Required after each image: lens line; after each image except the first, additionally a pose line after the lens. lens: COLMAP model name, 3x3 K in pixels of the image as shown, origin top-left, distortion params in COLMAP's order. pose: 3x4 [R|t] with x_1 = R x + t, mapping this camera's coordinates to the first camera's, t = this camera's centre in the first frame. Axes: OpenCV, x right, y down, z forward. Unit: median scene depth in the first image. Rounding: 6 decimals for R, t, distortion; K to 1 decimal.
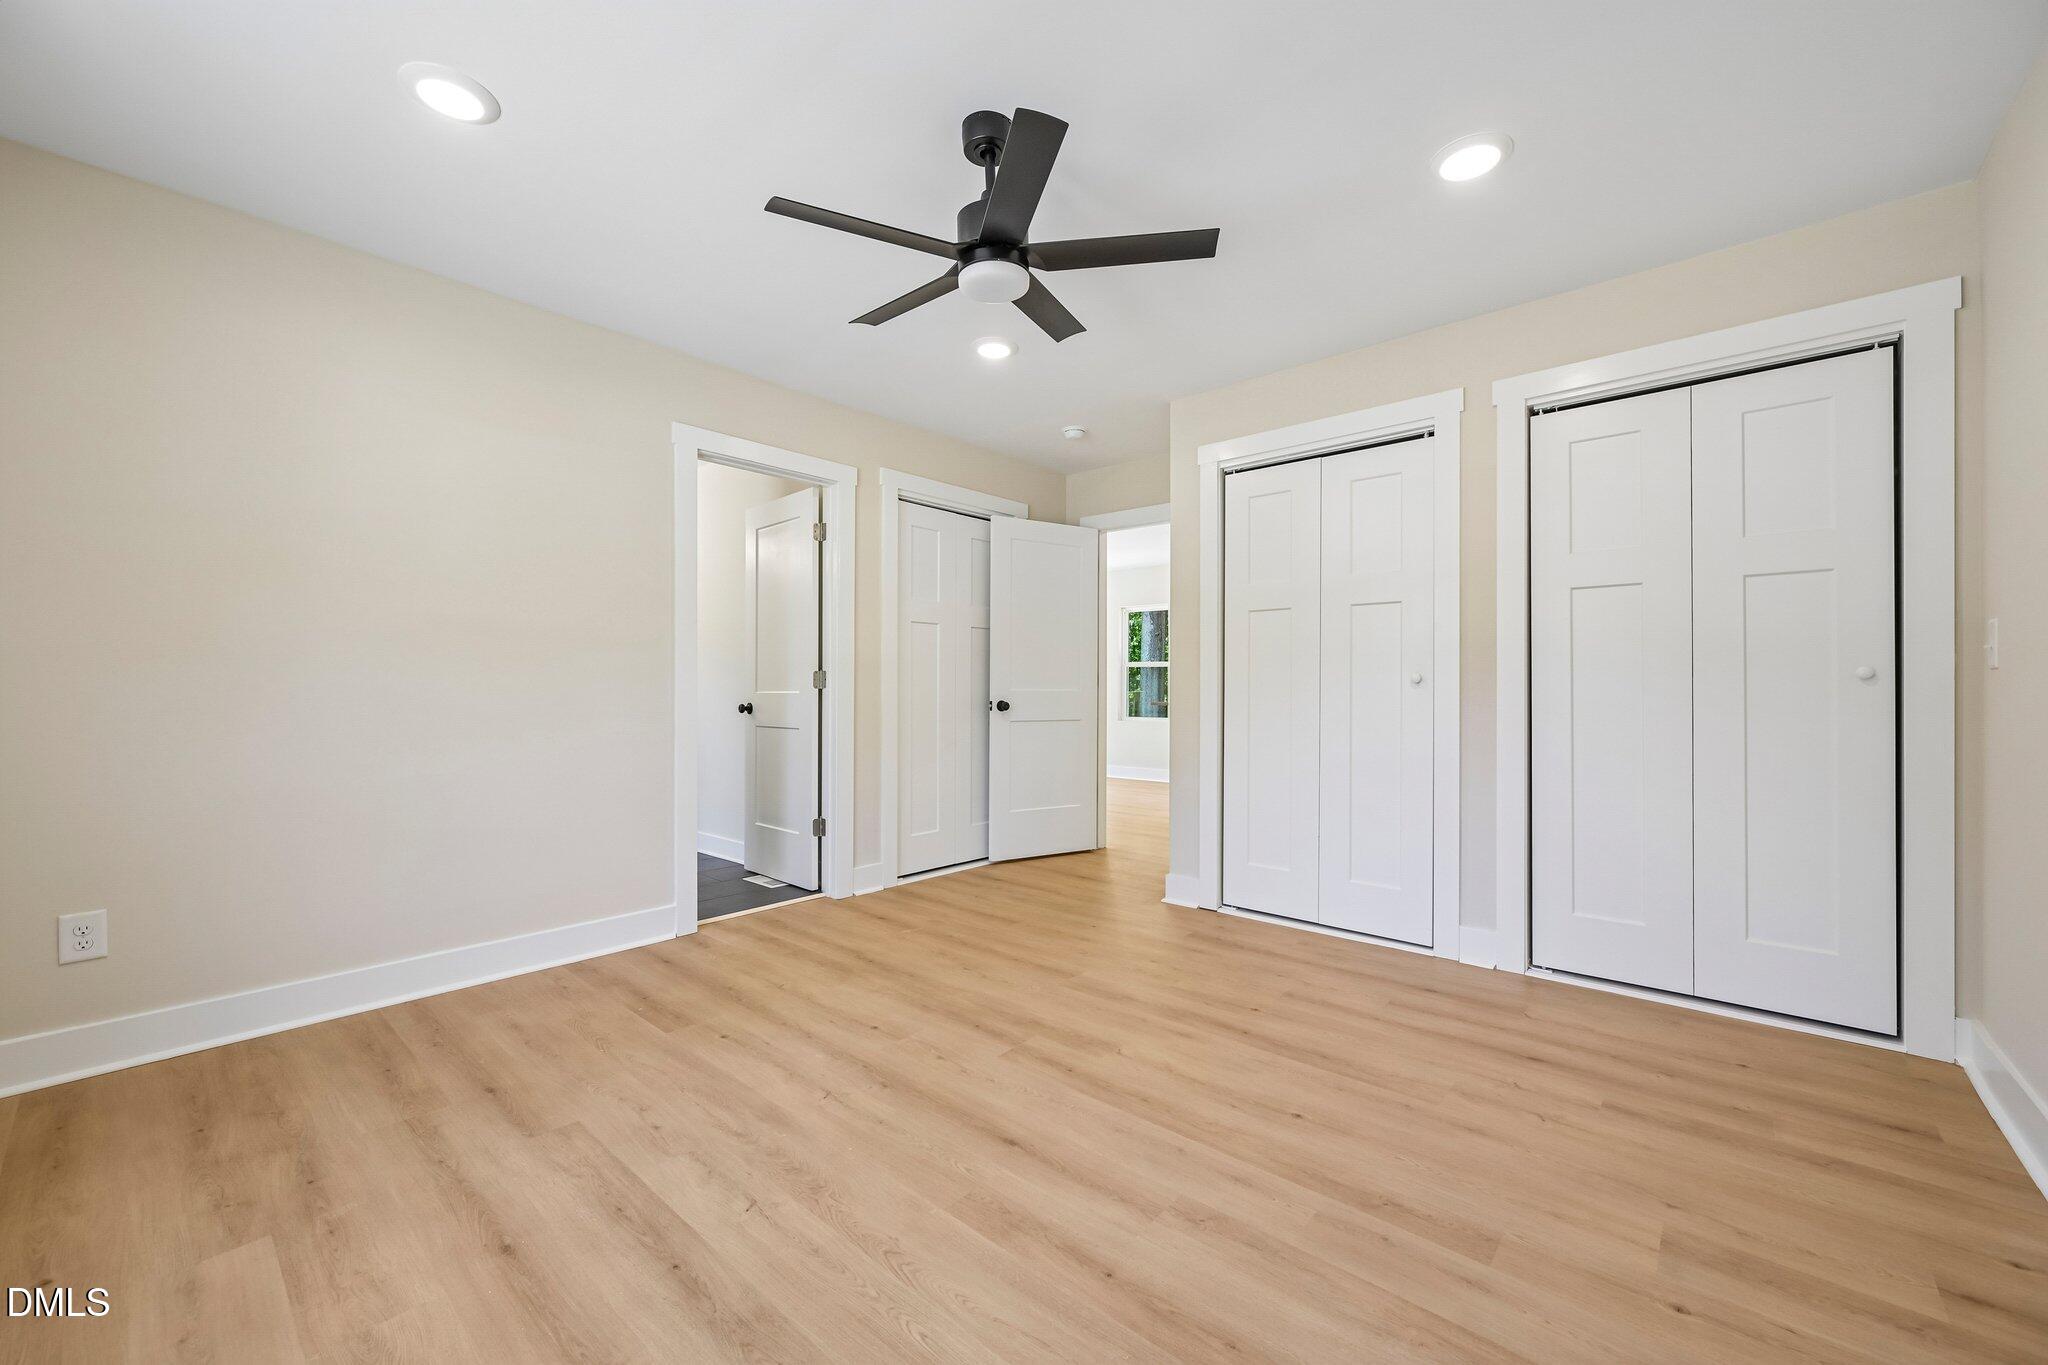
lens RADIAL K [[797.0, 0, 1029.6], [0, 797.0, 684.9], [0, 0, 1]] dist [0.000667, -0.000065]
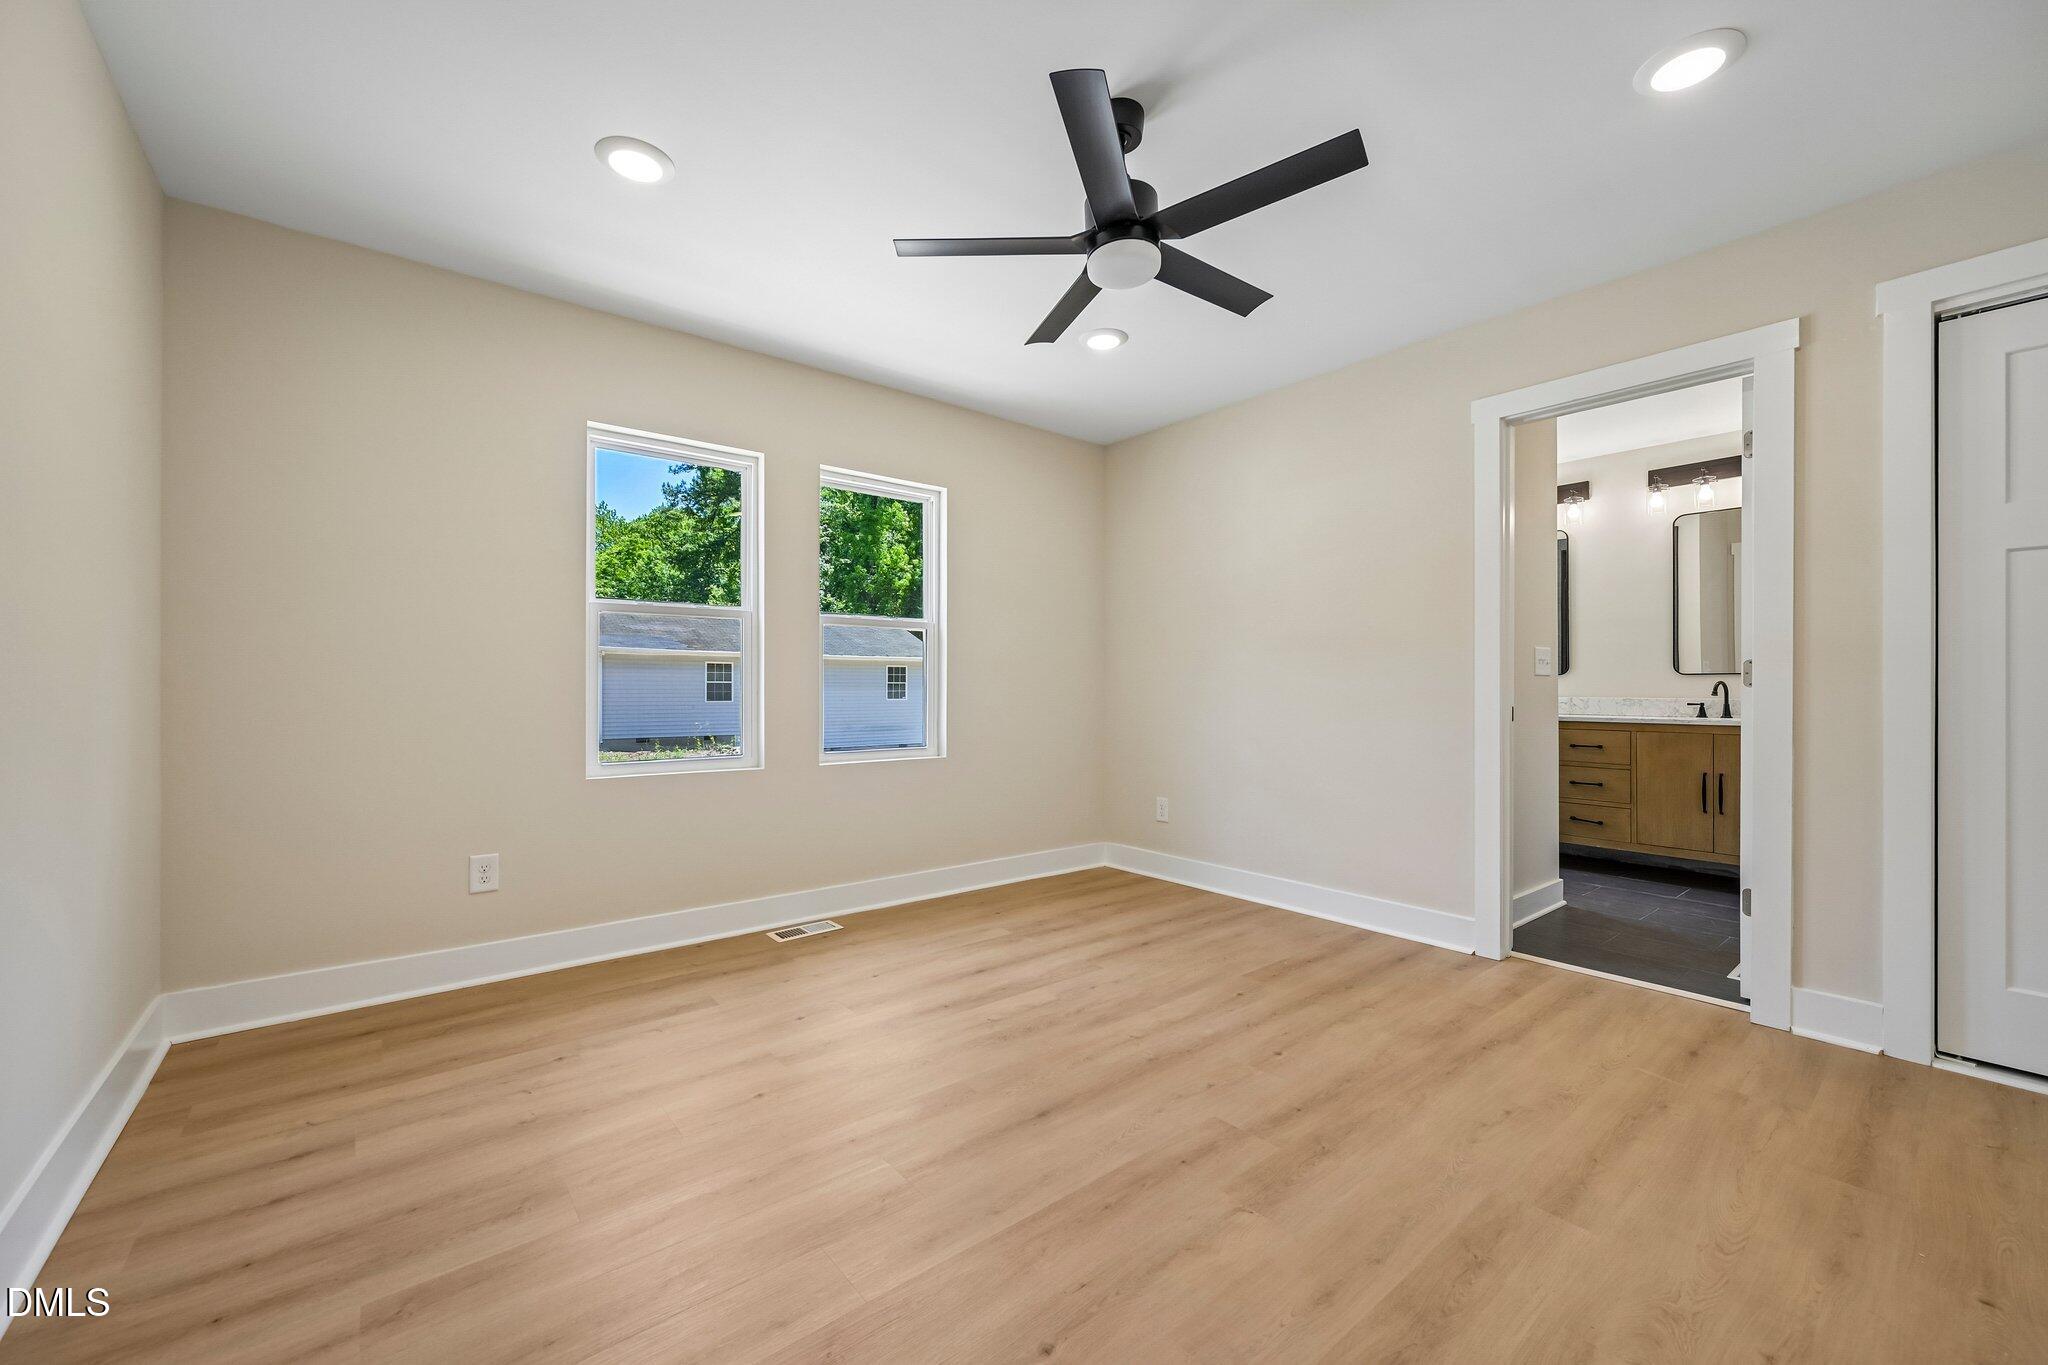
lens RADIAL K [[804.7, 0, 1017.1], [0, 804.7, 690.1], [0, 0, 1]] dist [0.001173, 0.000014]
pose [[-0.168784, 0.001696, -0.985652, 0.835667], [0.003169, 0.999994, 0.001178, 0.007743], [0.985648, -0.002925, -0.168789, 0.928033]]
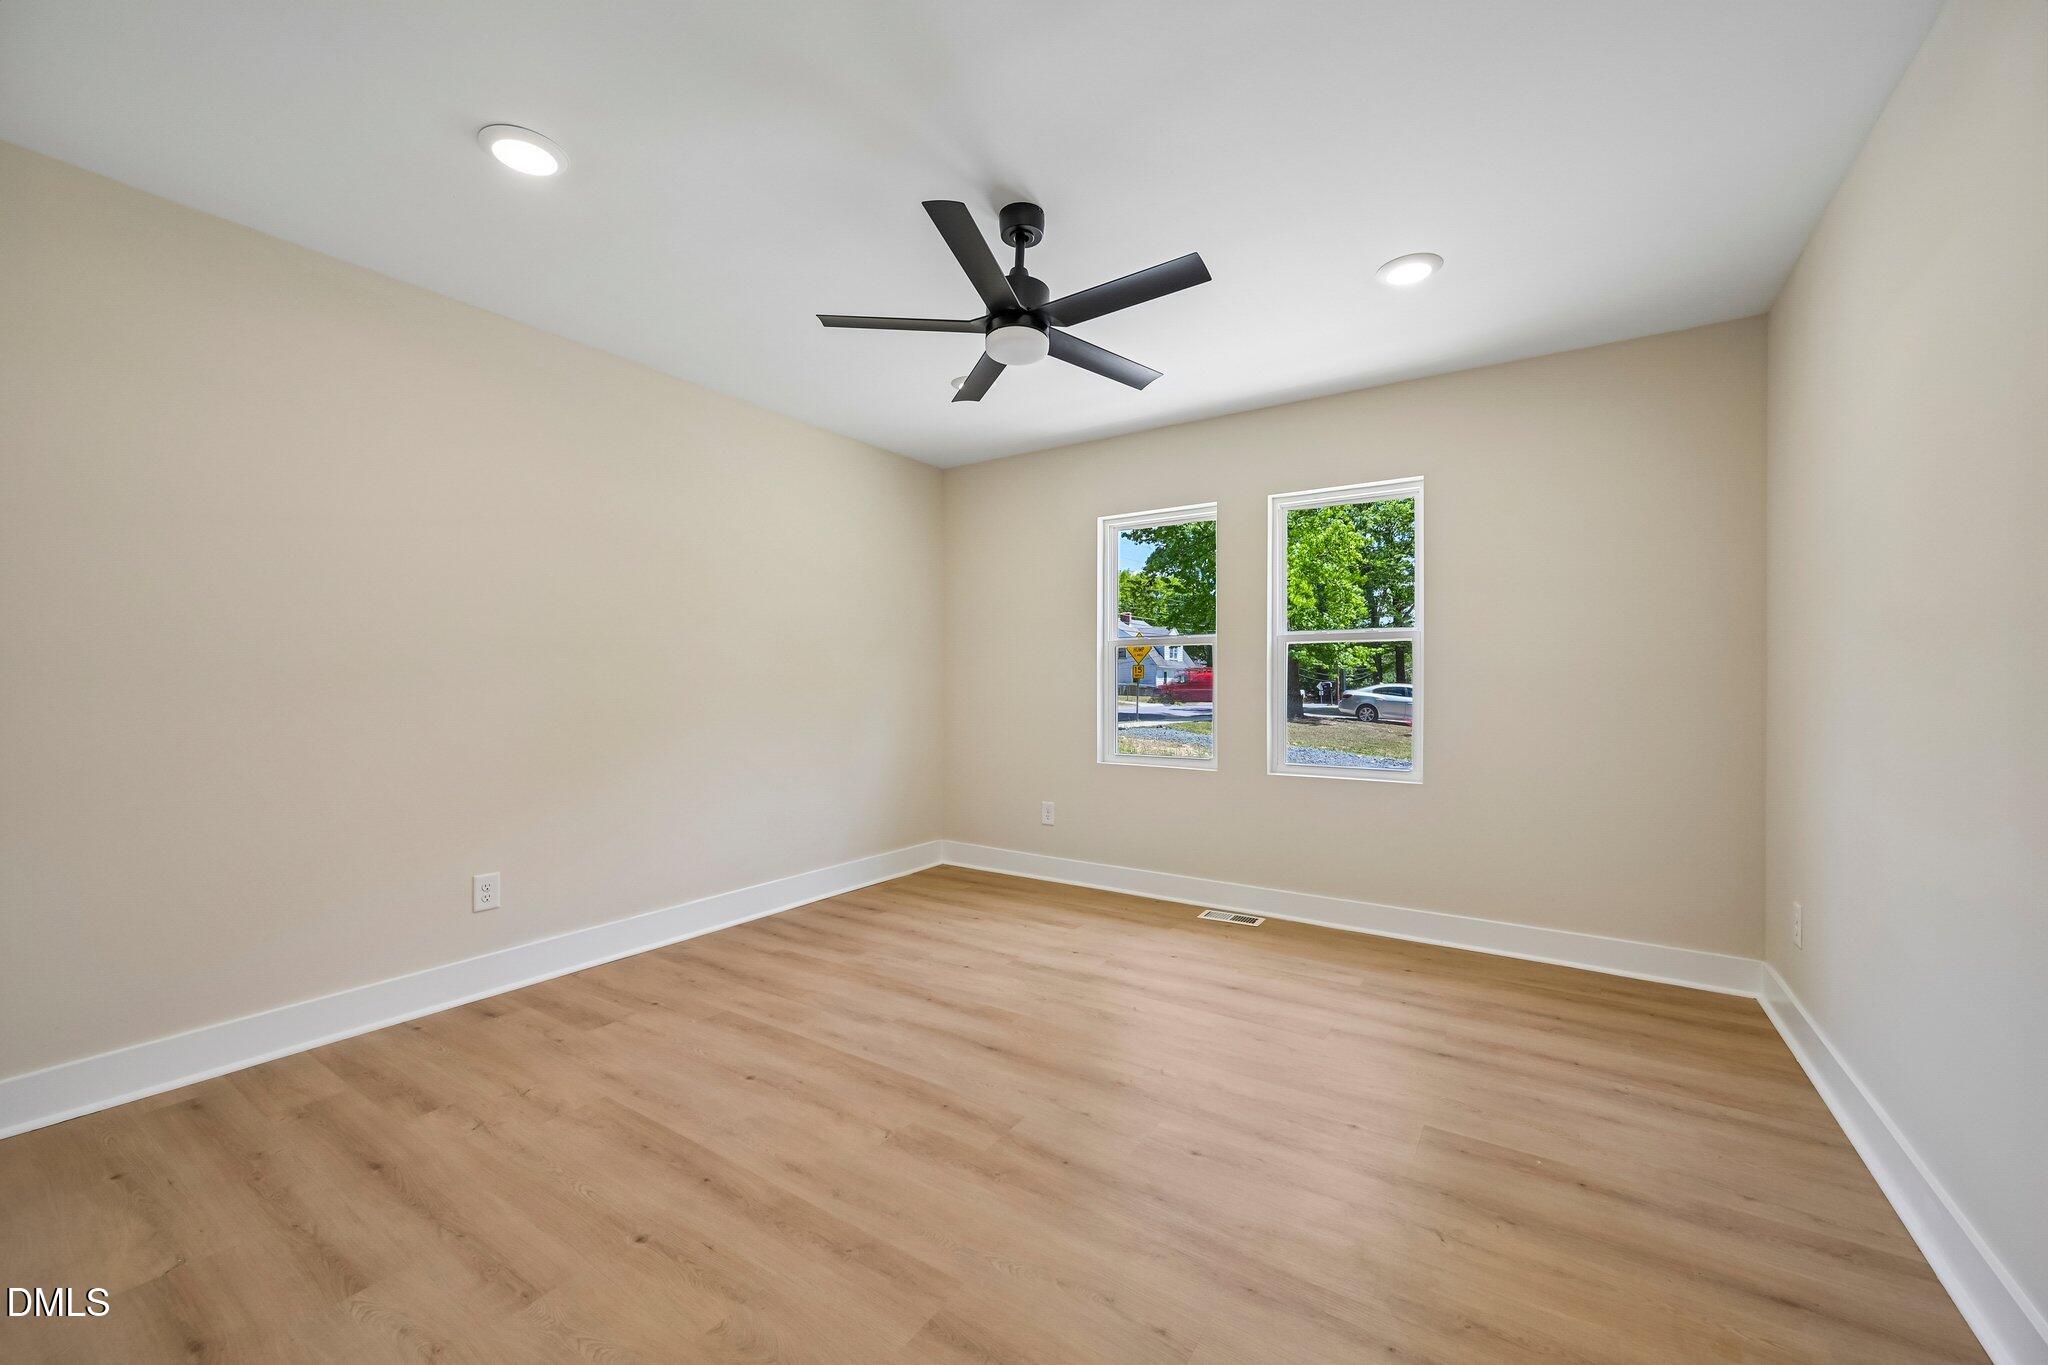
lens RADIAL K [[797.0, 0, 1029.6], [0, 797.0, 684.9], [0, 0, 1]] dist [0.000667, -0.000065]
pose [[-0.990781, -0.003351, -0.135432, 0.078539], [-0.002595, 0.999980, -0.005761, -0.023536], [0.135448, -0.005357, -0.990770, 1.888906]]
